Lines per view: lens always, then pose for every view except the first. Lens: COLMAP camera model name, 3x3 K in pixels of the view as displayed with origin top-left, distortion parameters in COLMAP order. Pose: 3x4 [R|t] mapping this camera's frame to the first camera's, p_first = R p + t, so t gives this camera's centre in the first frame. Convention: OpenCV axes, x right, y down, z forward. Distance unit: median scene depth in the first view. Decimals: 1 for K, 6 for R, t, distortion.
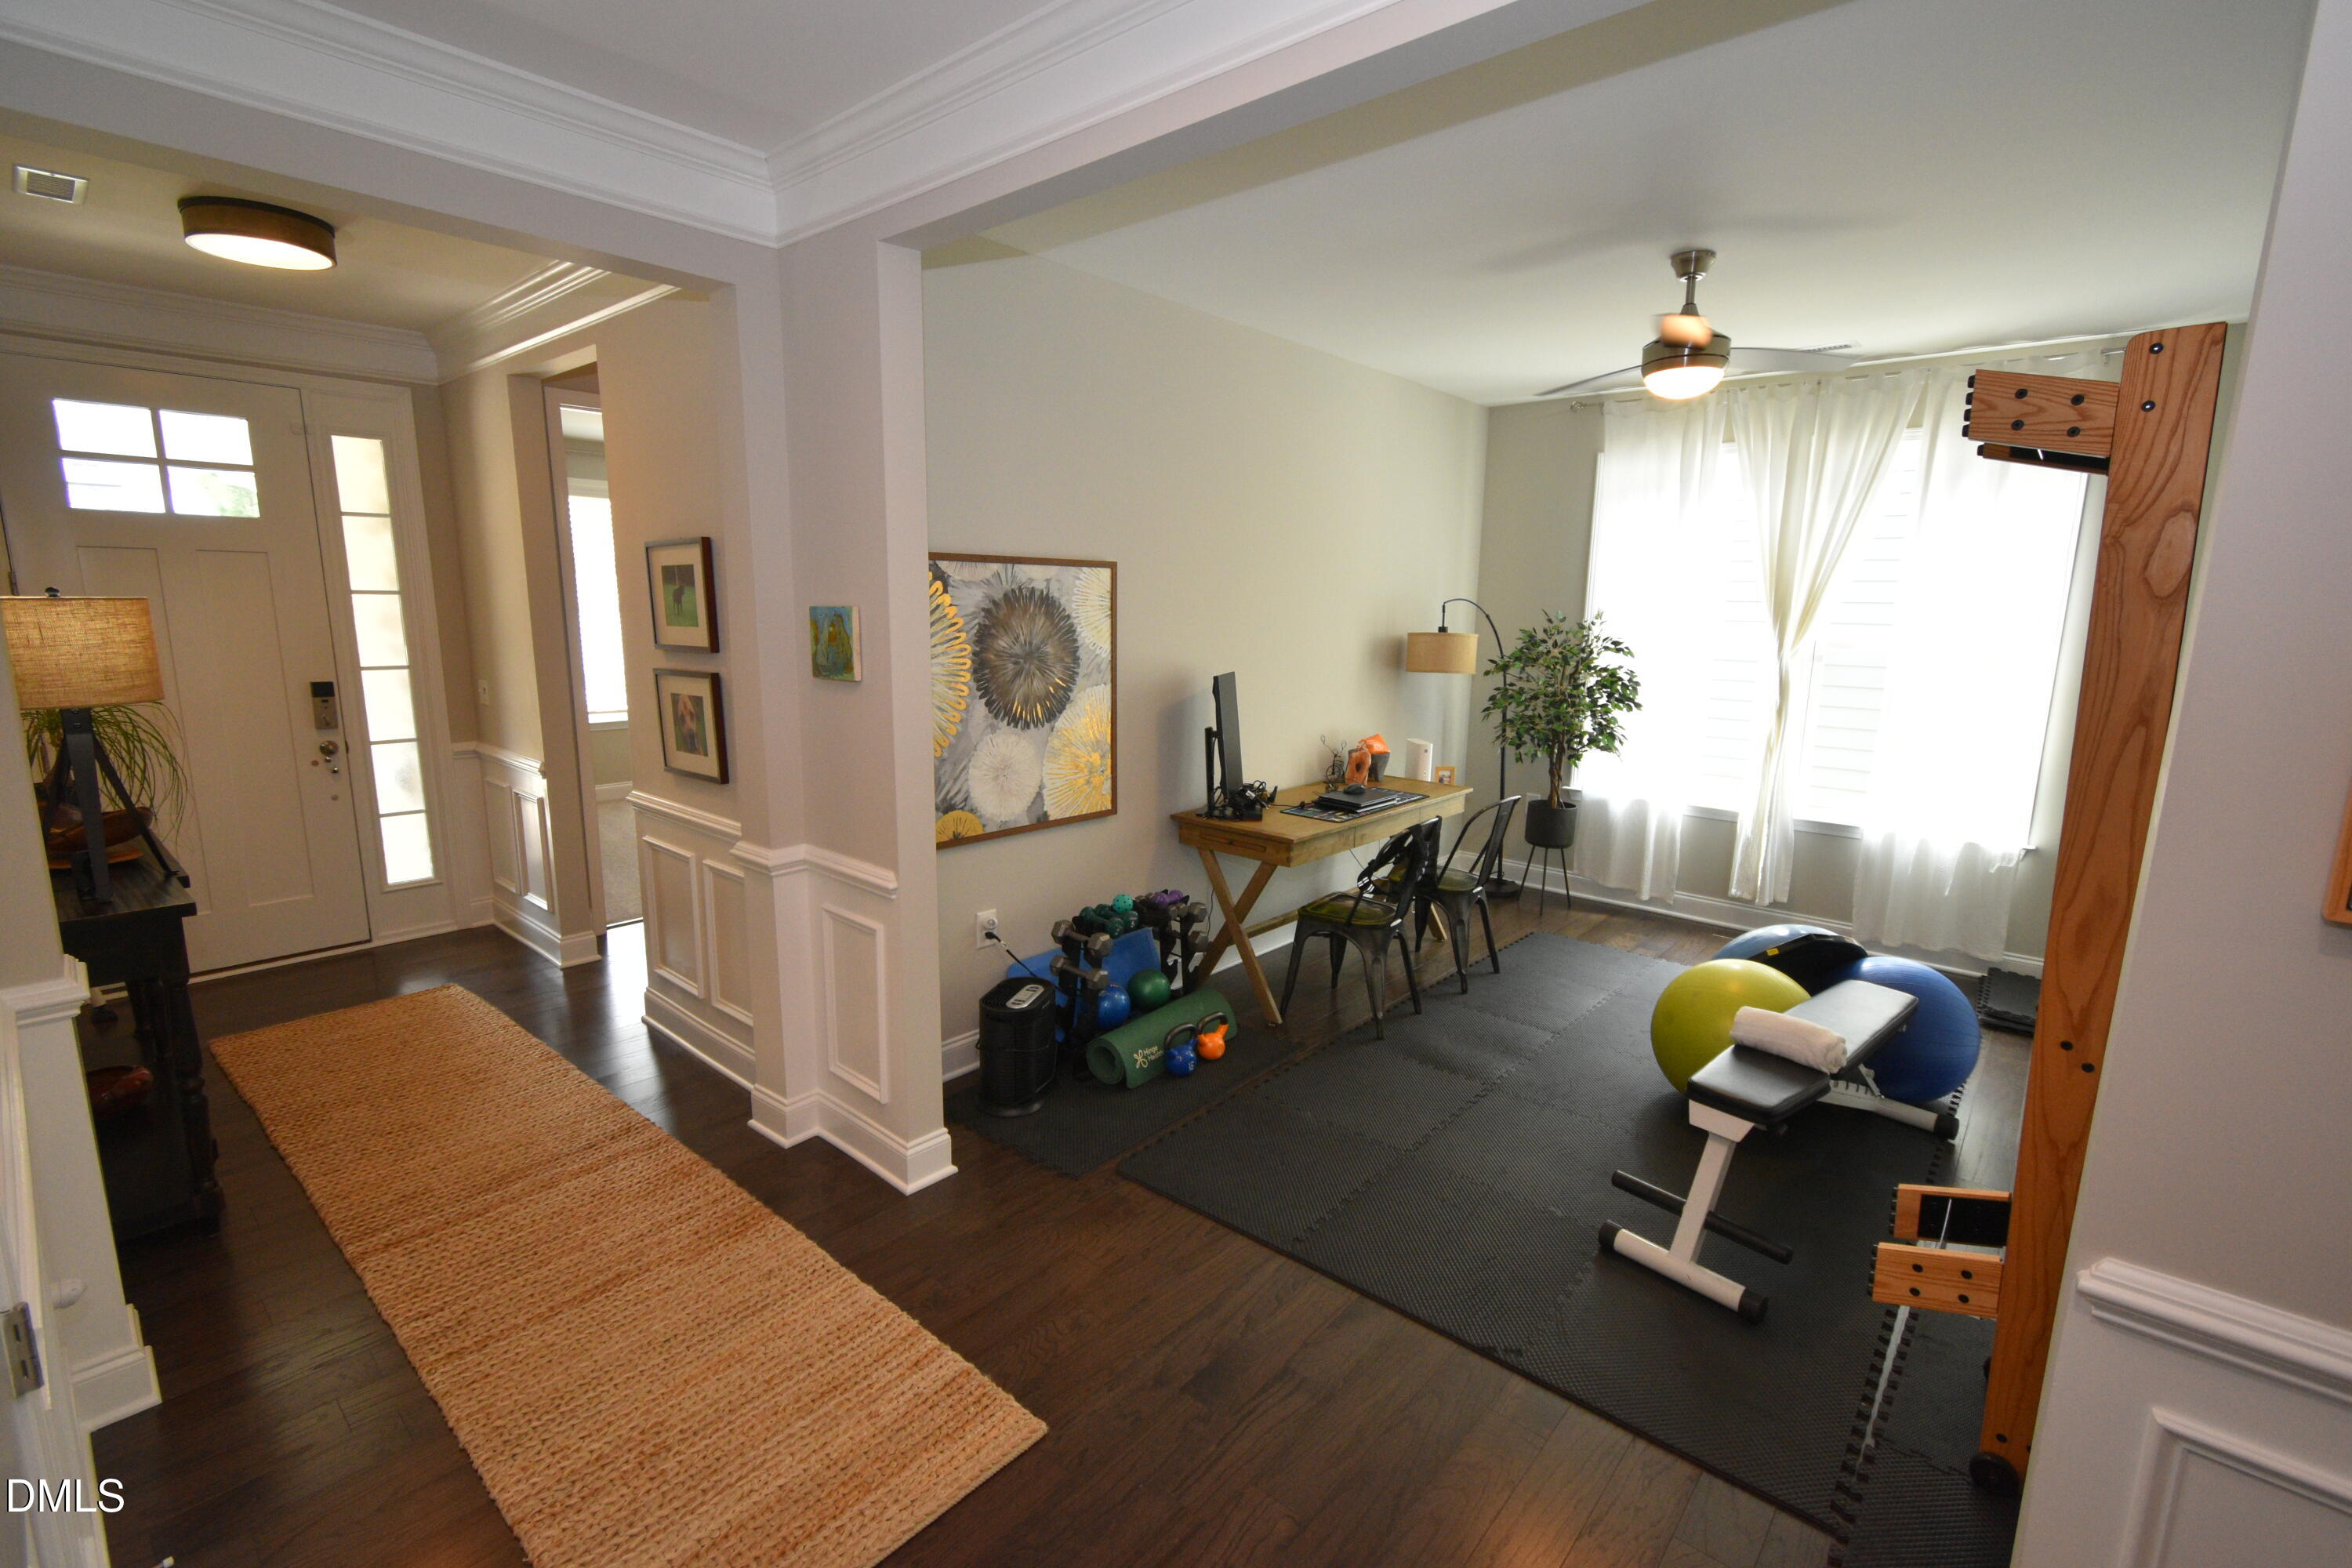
lens RADIAL K [[1035.2, 0, 1168.5], [0, 1035.2, 785.4], [0, 0, 1]] dist [0.010021, -0.003985]
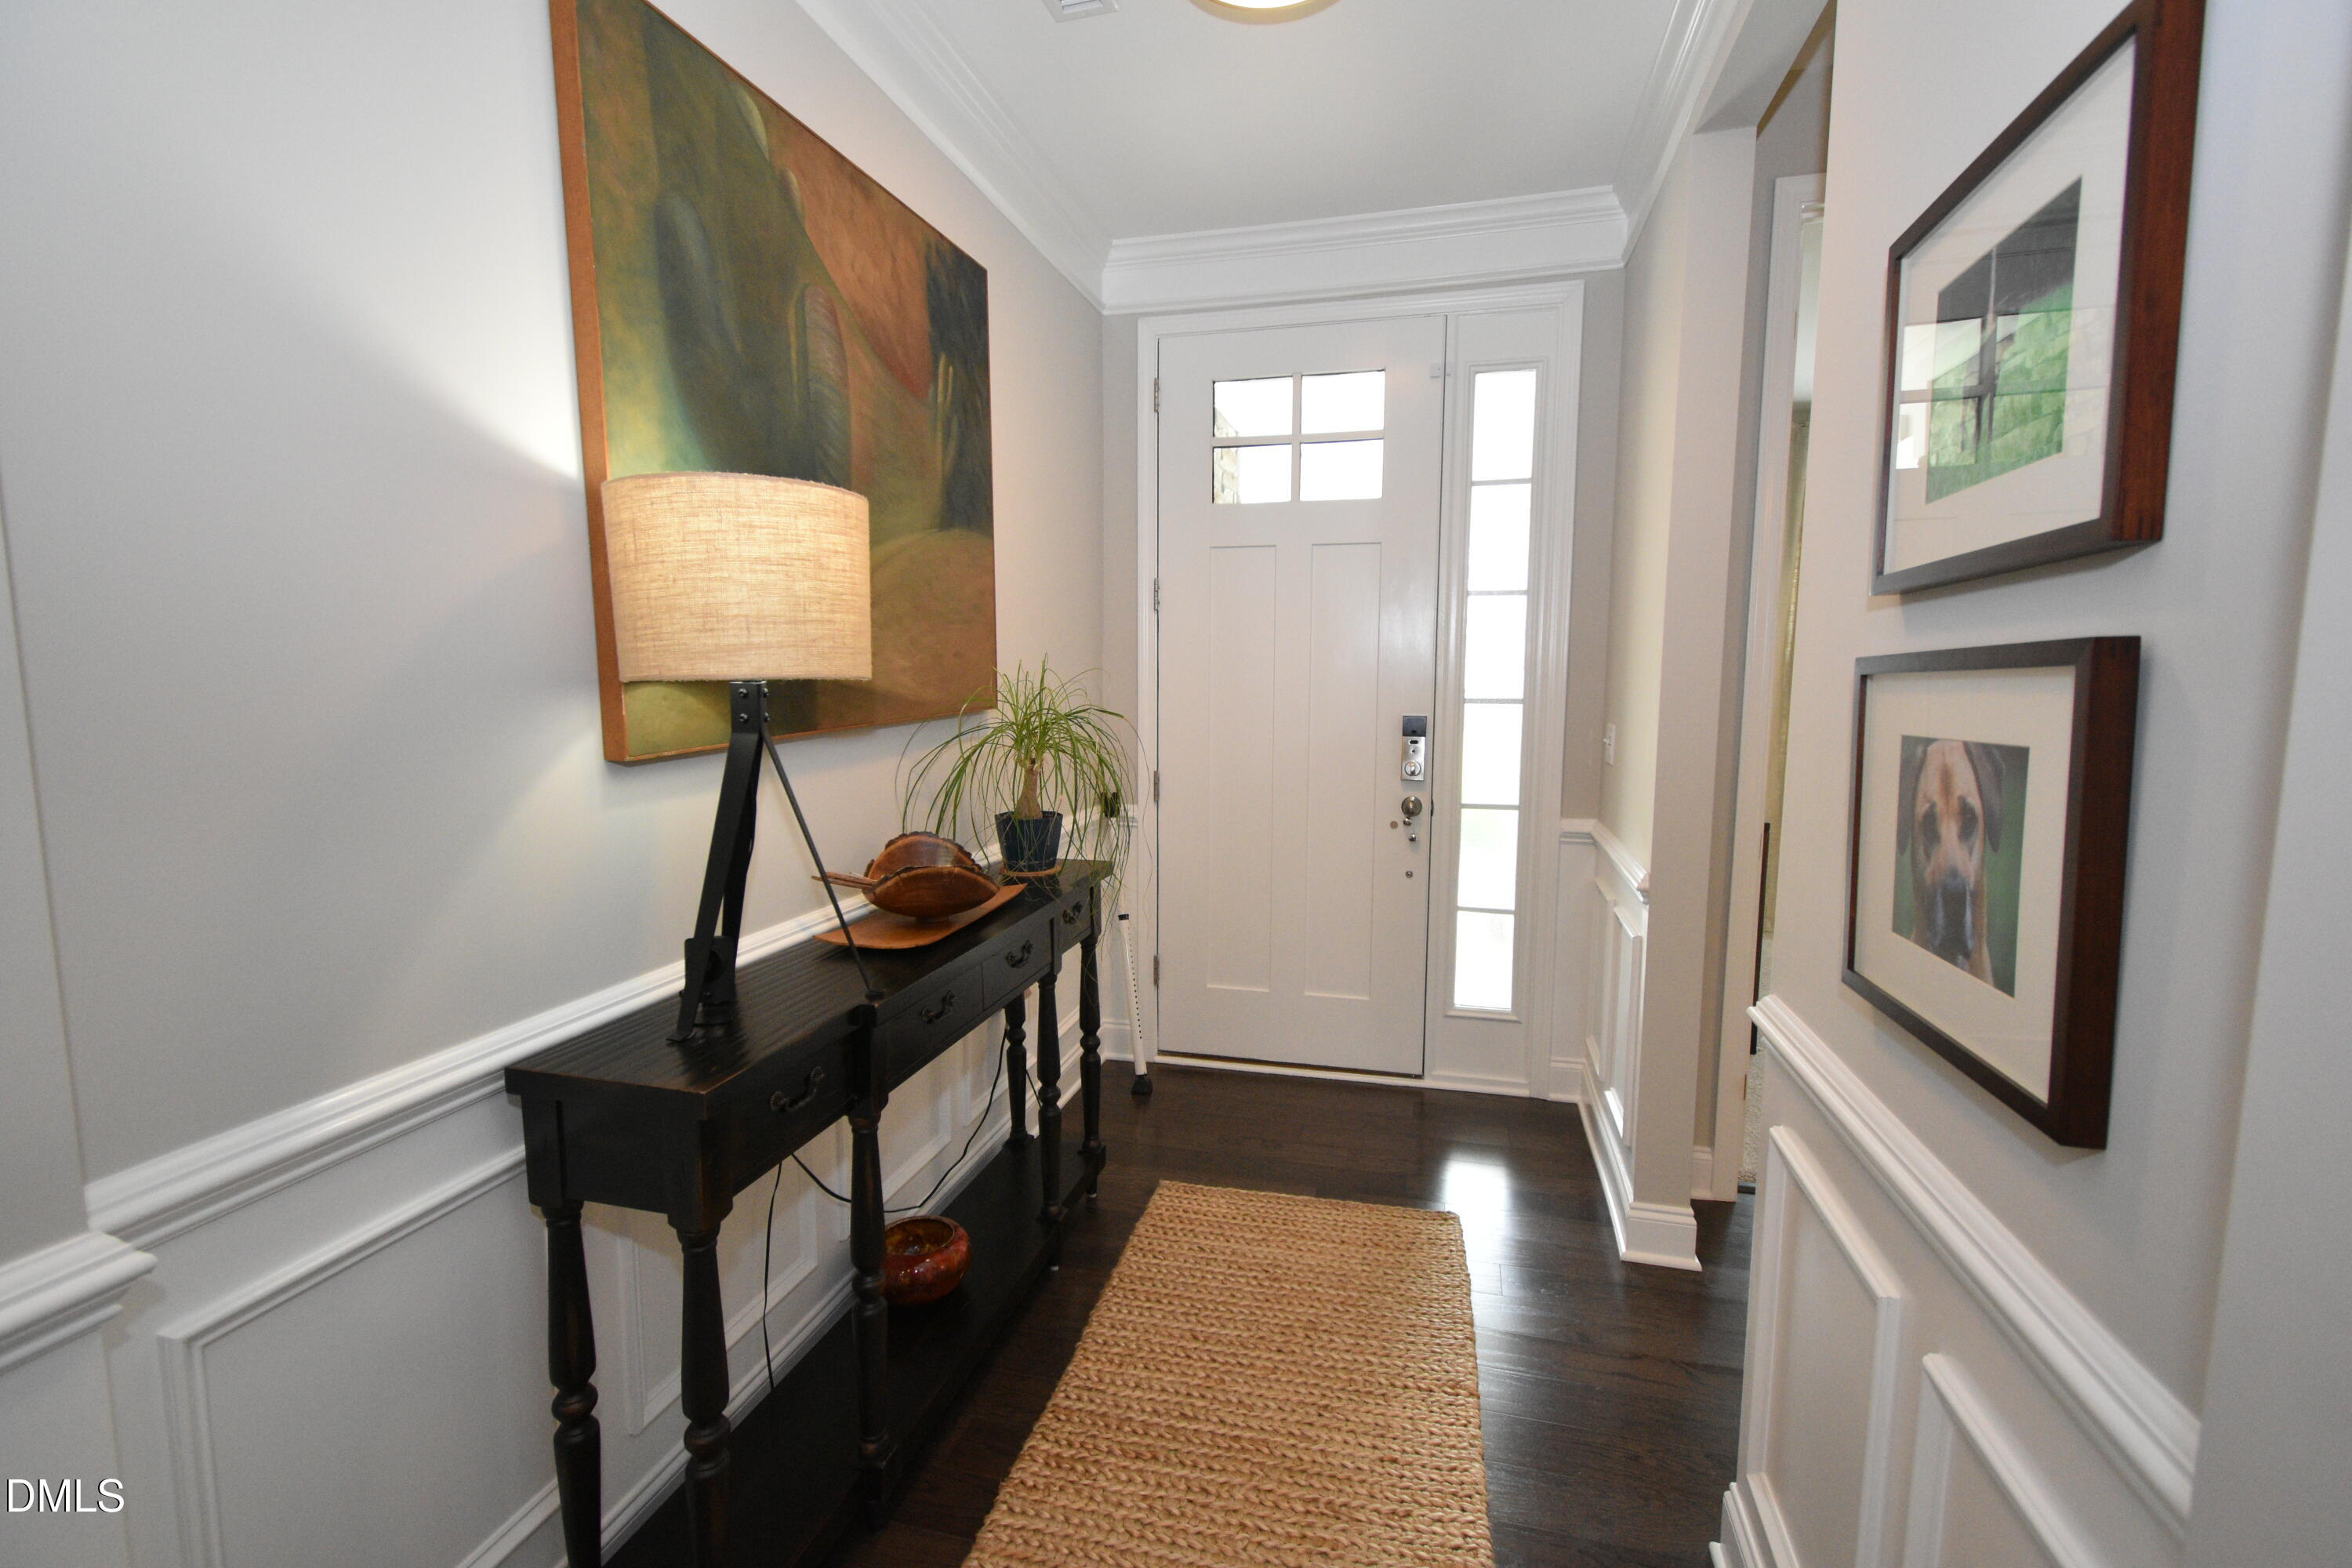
lens RADIAL K [[1035.2, 0, 1178.9], [0, 1035.2, 789.5], [0, 0, 1]] dist [0.010021, -0.003985]
pose [[0.450378, 0.087978, -0.888493, -0.249813], [-0.154876, 0.987745, 0.019299, -0.039026], [0.879303, 0.128914, 0.458484, 0.555441]]
